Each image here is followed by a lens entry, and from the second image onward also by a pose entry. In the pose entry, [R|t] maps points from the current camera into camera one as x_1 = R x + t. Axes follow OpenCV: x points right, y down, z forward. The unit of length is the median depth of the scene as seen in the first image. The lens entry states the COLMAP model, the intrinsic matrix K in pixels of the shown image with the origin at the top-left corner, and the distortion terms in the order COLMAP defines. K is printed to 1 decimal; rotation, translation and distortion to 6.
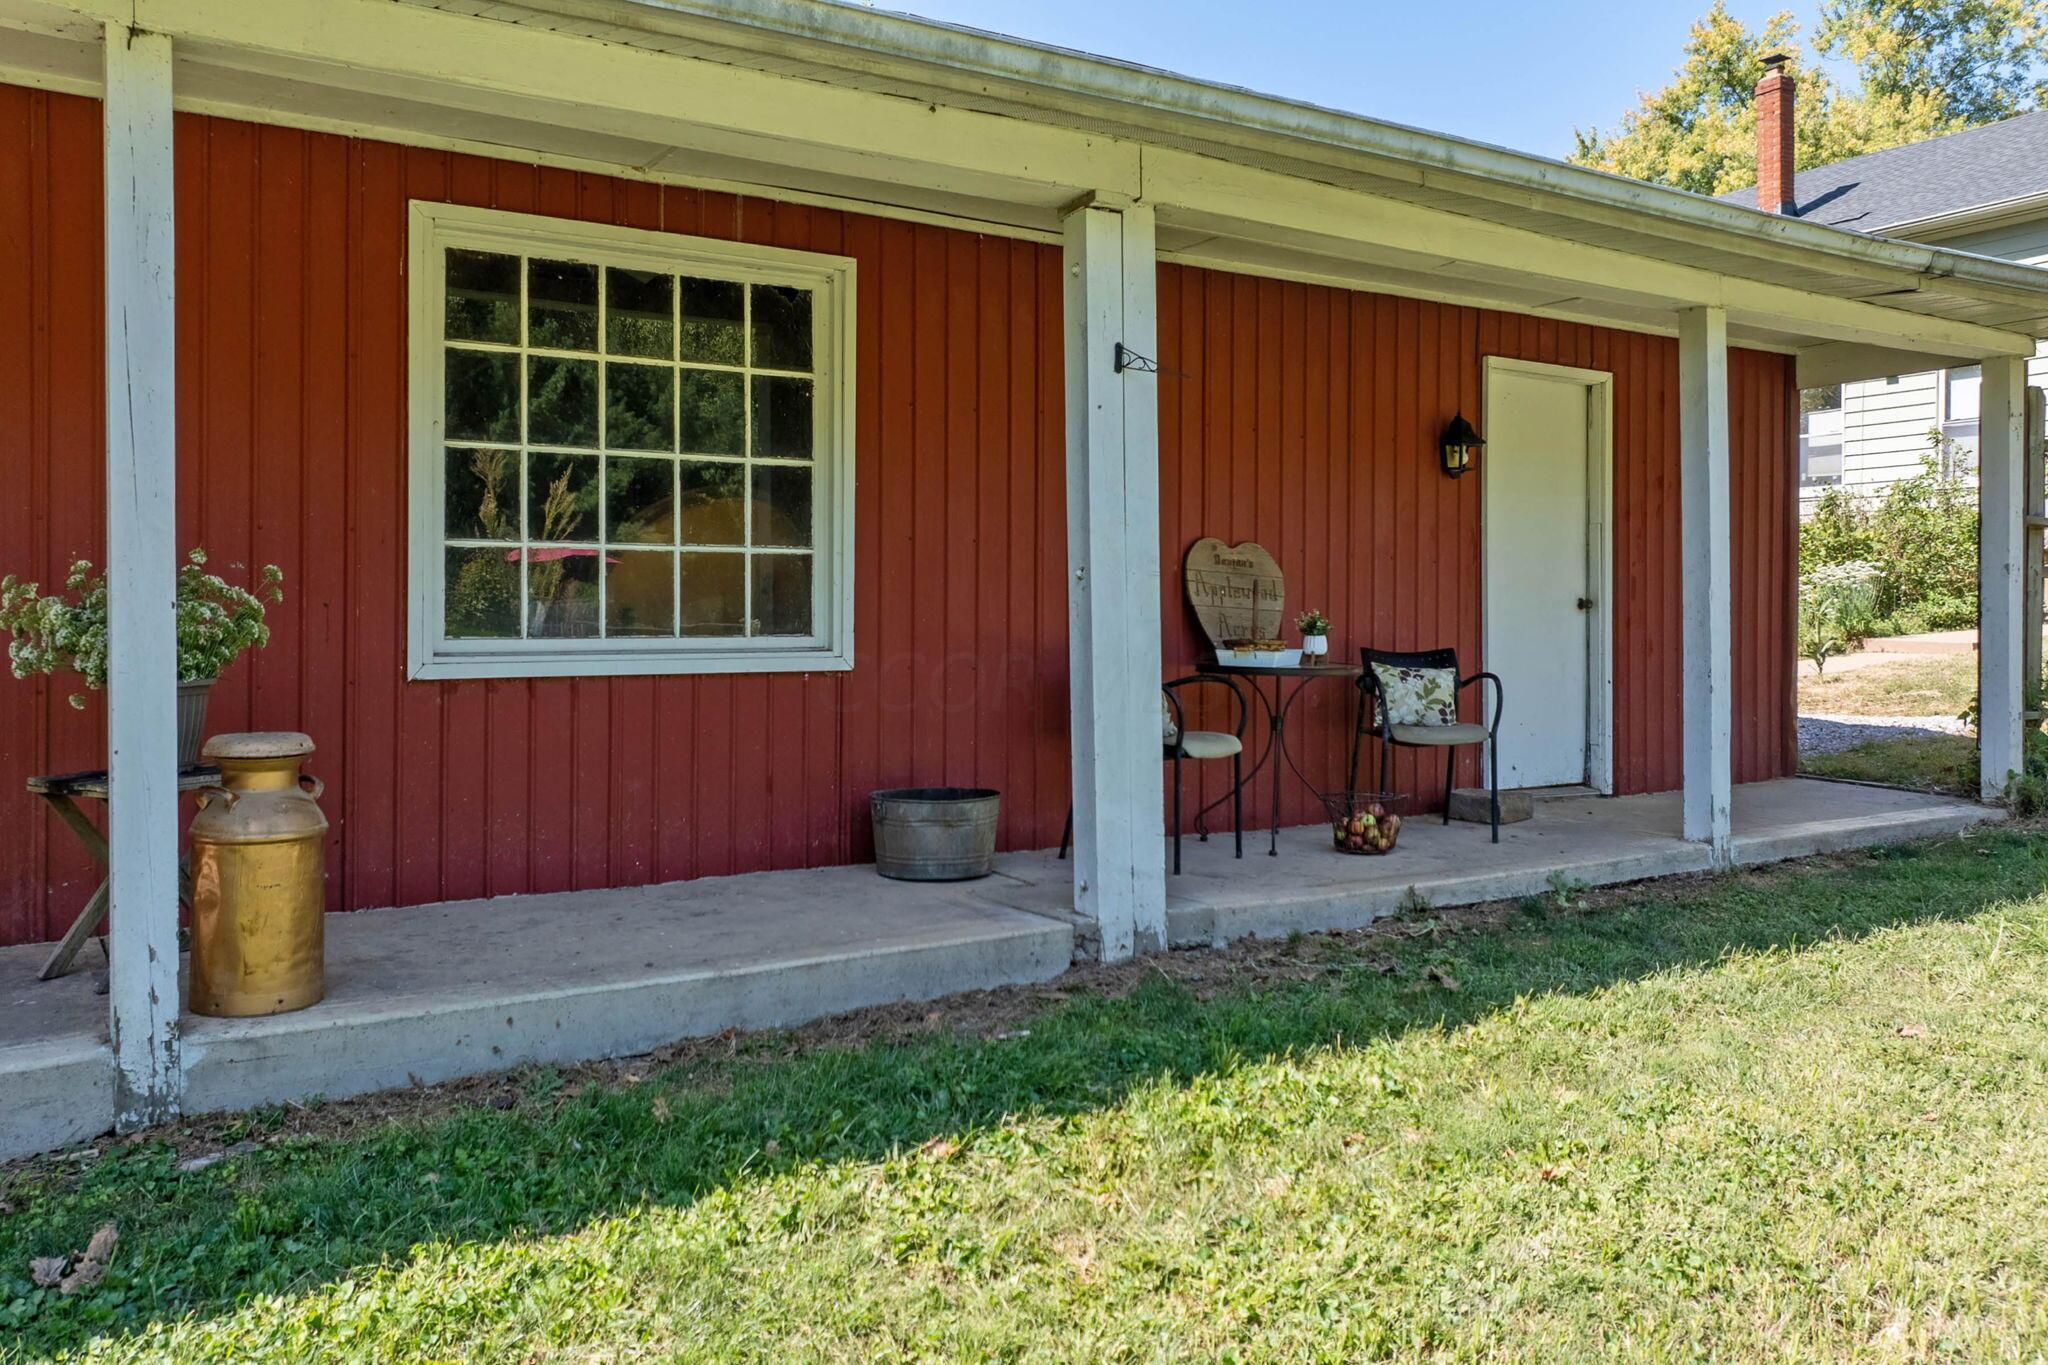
lens RADIAL K [[1682.1, 0, 971.1], [0, 1682.1, 647.2], [0, 0, 1]] dist [-0.059097, 0.116032]
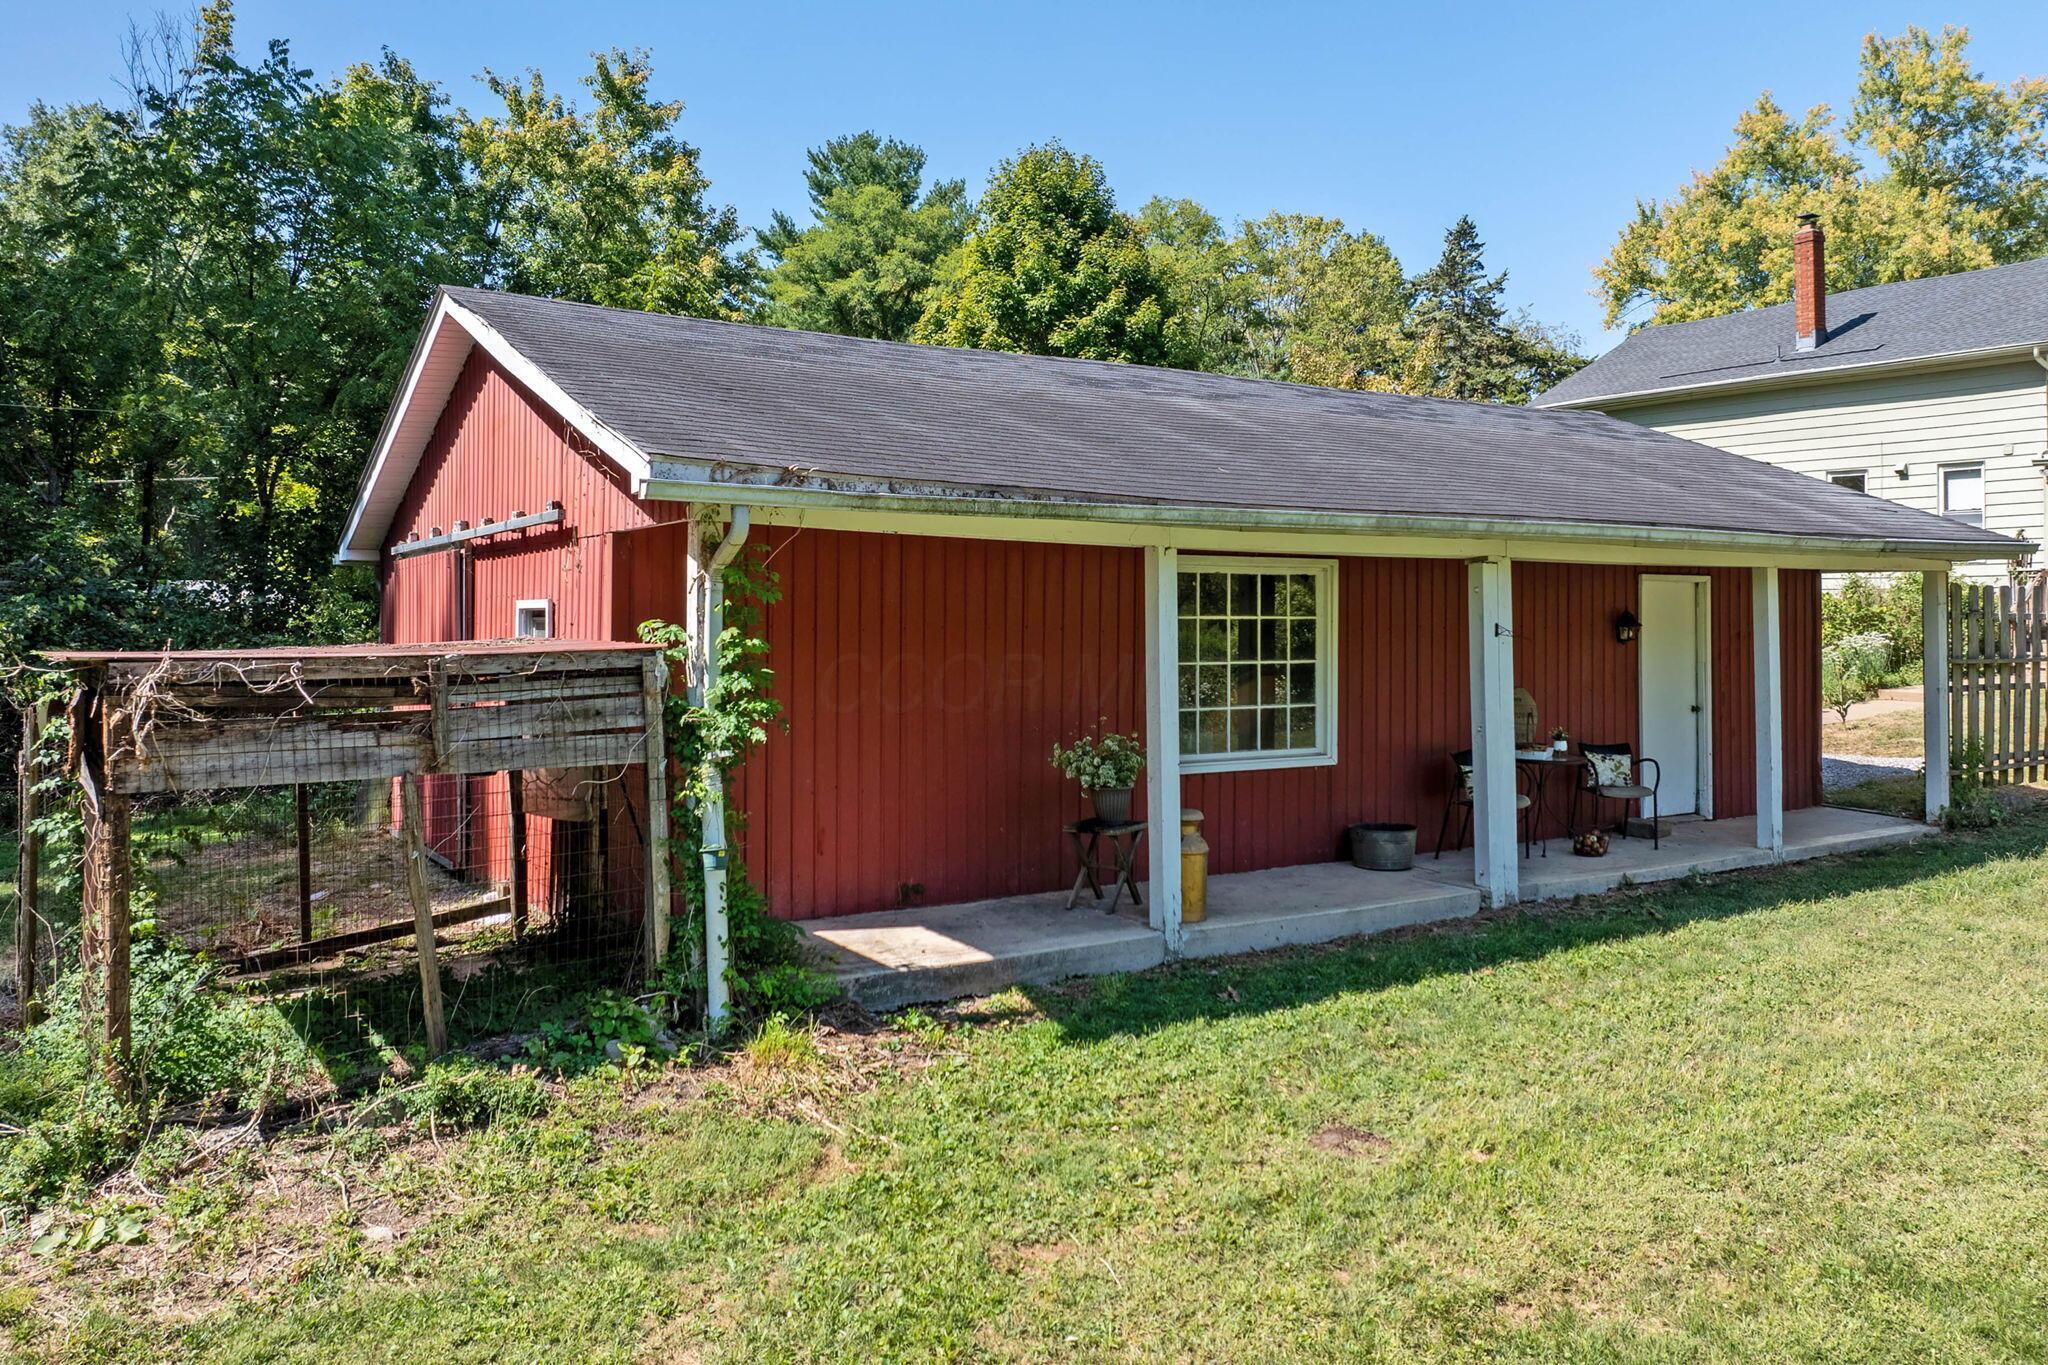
lens RADIAL K [[1674.3, 0, 1021.5], [0, 1674.3, 605.5], [0, 0, 1]] dist [0.011240, 0.005869]
pose [[0.999980, -0.005520, 0.002969, -0.387494], [0.005574, 0.999816, -0.018380, -0.121231], [-0.002867, 0.018396, 0.999827, -0.851639]]
